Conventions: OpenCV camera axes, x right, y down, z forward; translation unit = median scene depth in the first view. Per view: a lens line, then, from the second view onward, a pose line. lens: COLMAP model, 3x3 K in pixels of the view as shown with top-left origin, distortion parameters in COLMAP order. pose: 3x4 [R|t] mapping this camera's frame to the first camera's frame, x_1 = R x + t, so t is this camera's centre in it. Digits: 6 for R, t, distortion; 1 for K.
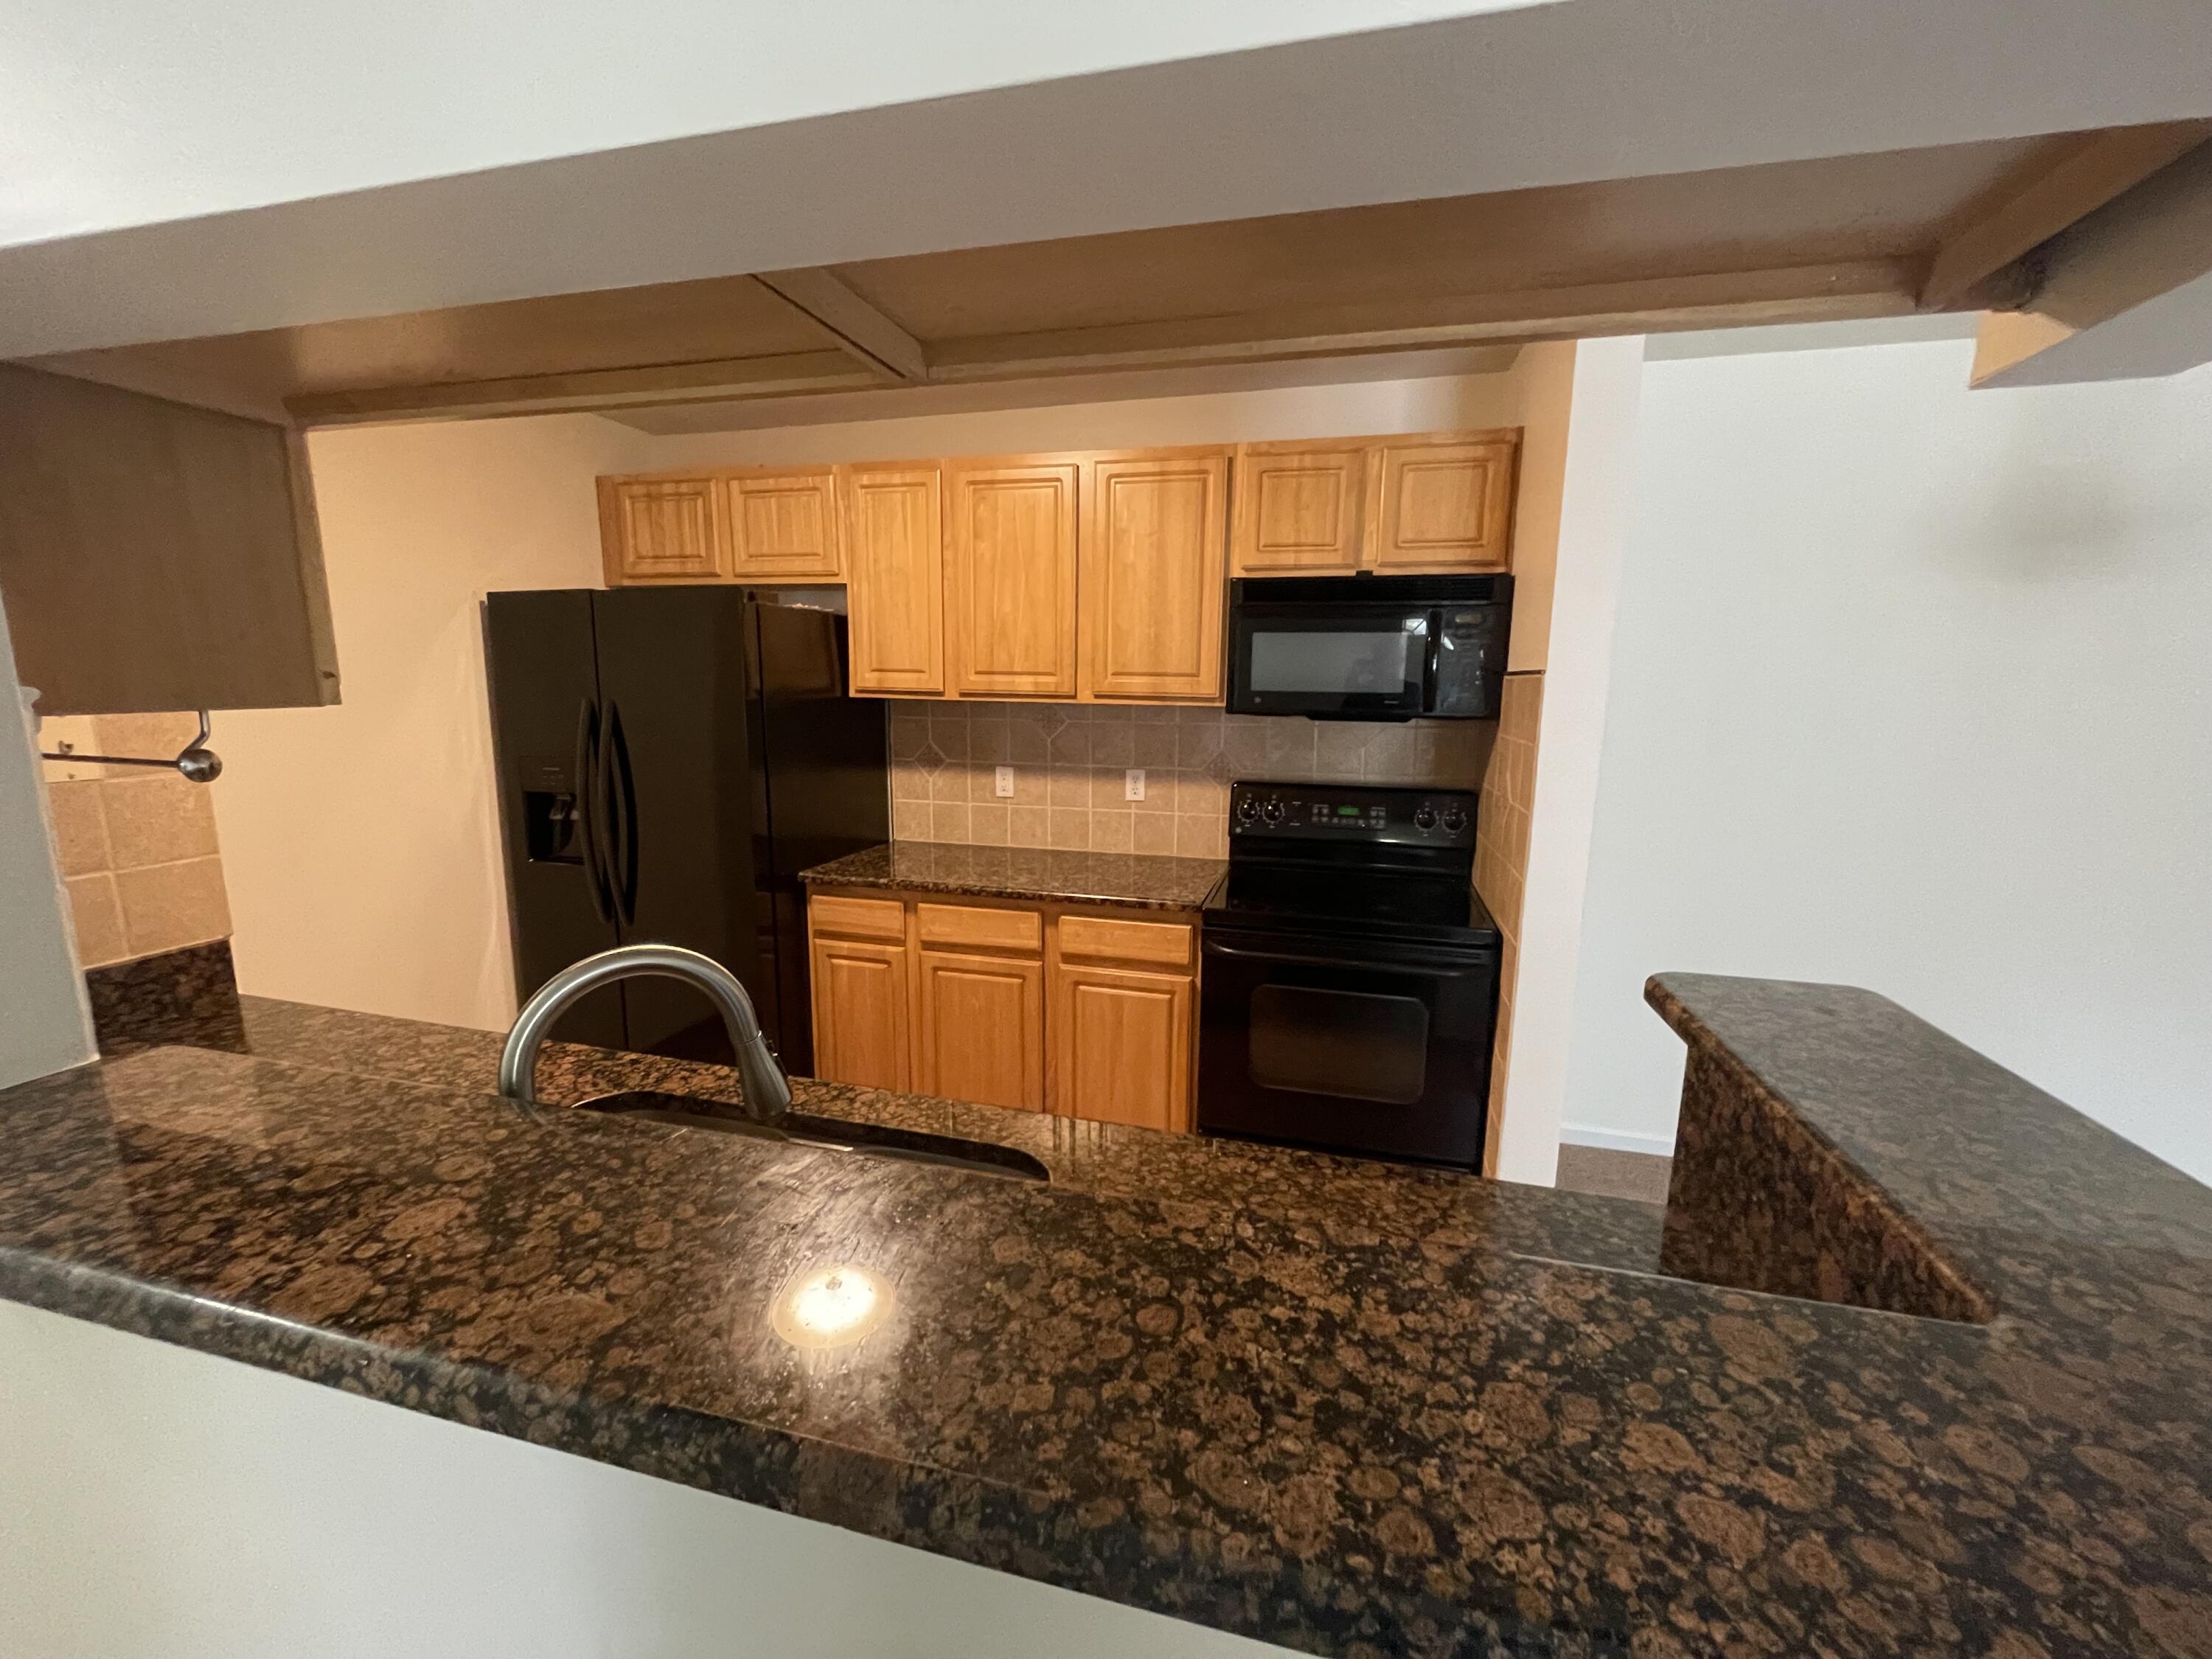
lens RADIAL K [[892.4, 0, 1106.0], [0, 892.4, 829.5], [0, 0, 1]] dist [-0.002919, 0.000328]
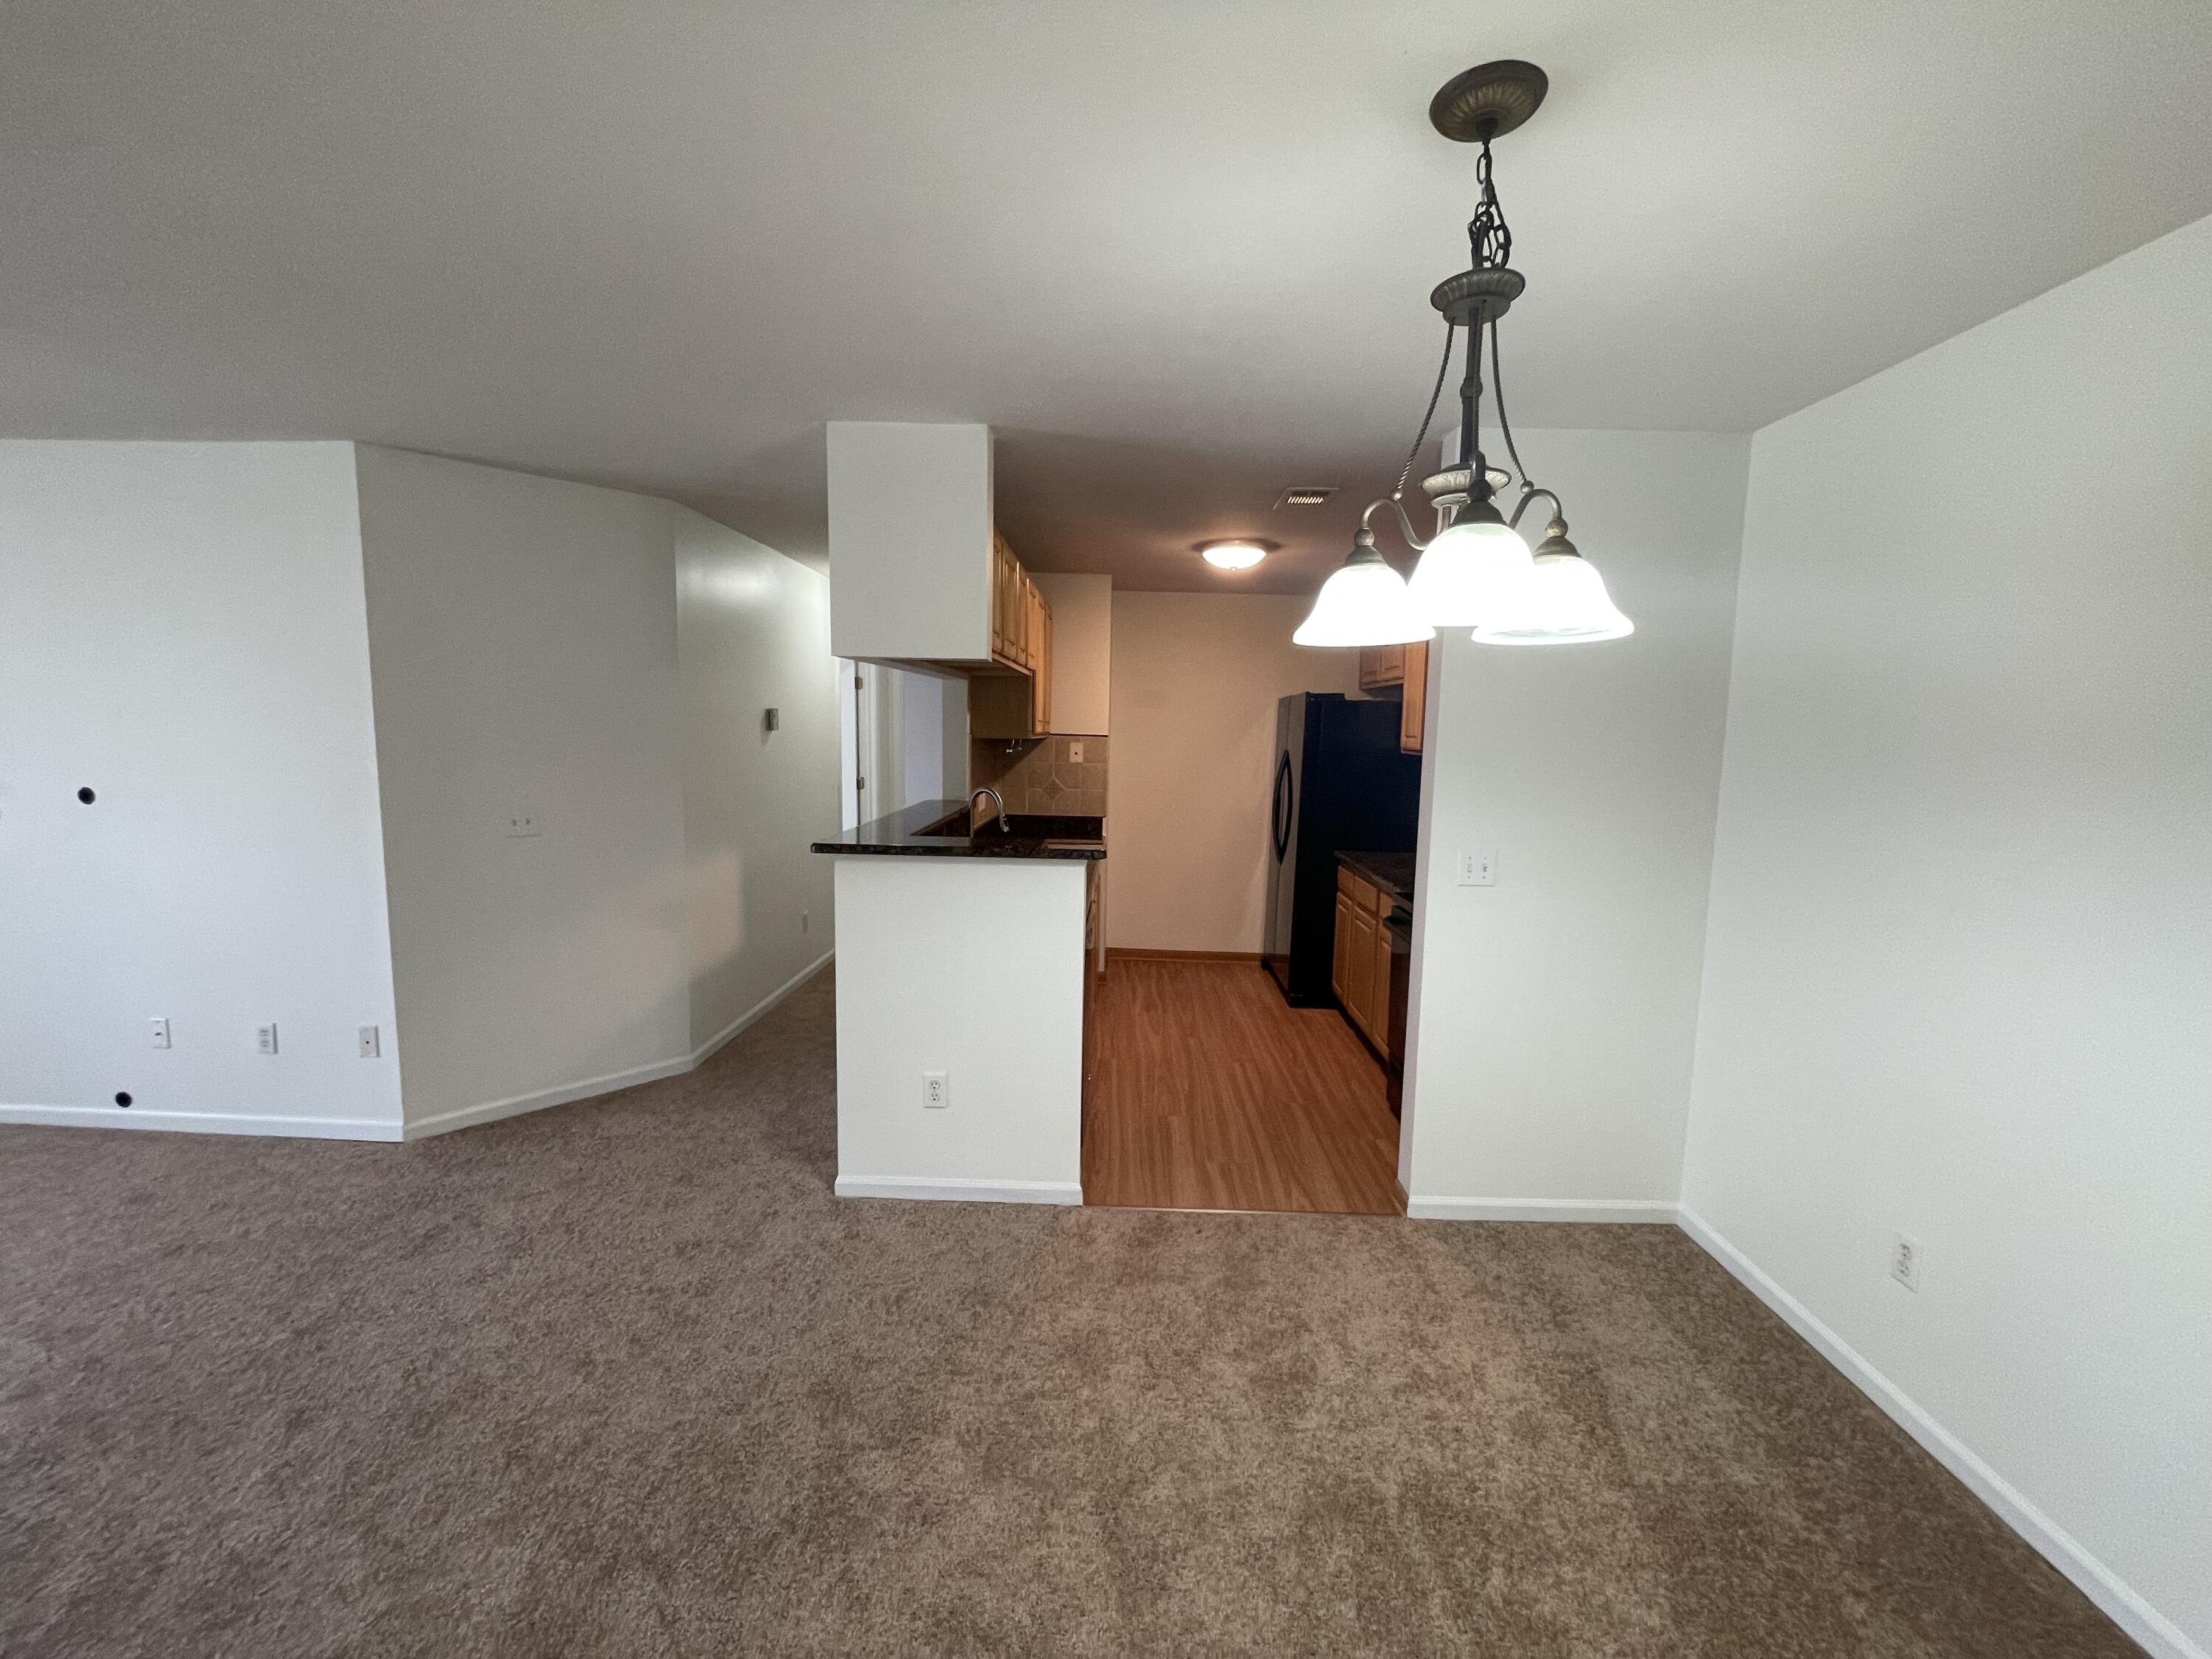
lens RADIAL K [[892.4, 0, 1106.0], [0, 892.4, 829.5], [0, 0, 1]] dist [-0.002919, 0.000328]
pose [[0.240622, 0.101157, -0.965333, 1.221858], [-0.185808, 0.980961, 0.056480, -0.007568], [0.952668, 0.165777, 0.254837, 0.126452]]
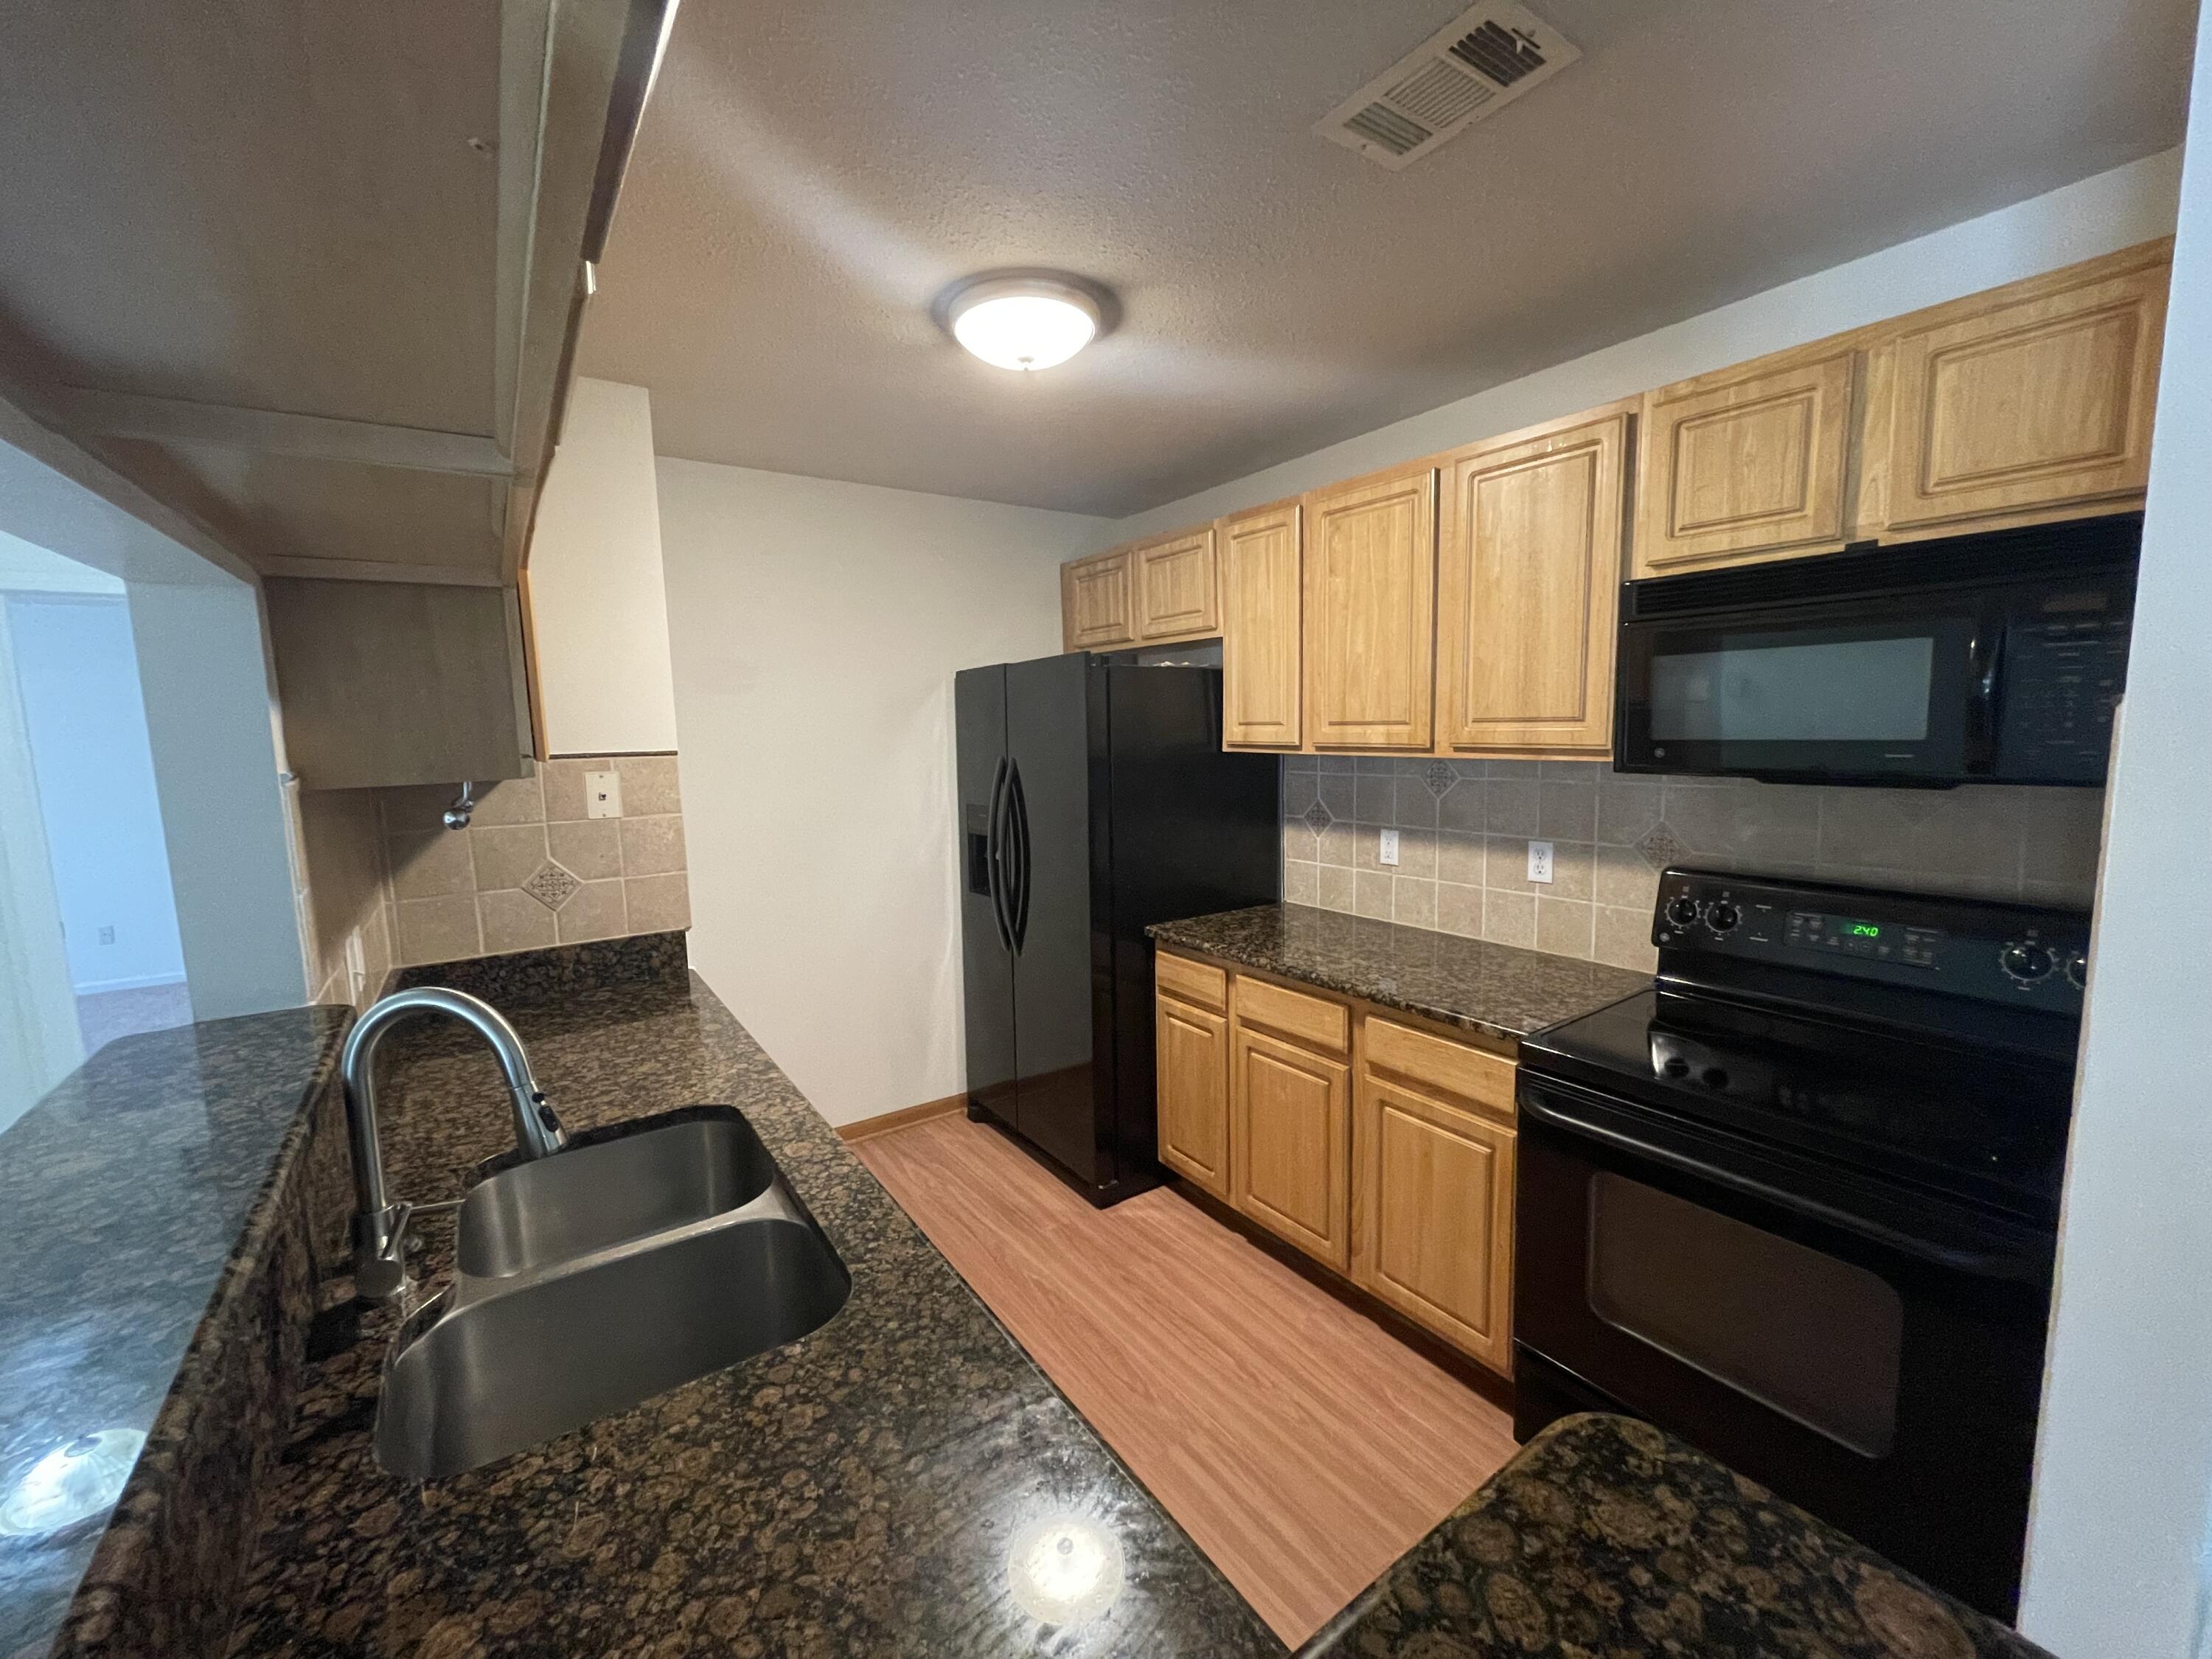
lens RADIAL K [[892.4, 0, 1106.0], [0, 892.4, 829.5], [0, 0, 1]] dist [-0.002919, 0.000328]
pose [[0.765380, 0.045639, -0.641959, 0.265050], [-0.077620, 0.996747, -0.021680, -0.035289], [0.638881, 0.066422, 0.766433, 0.189582]]
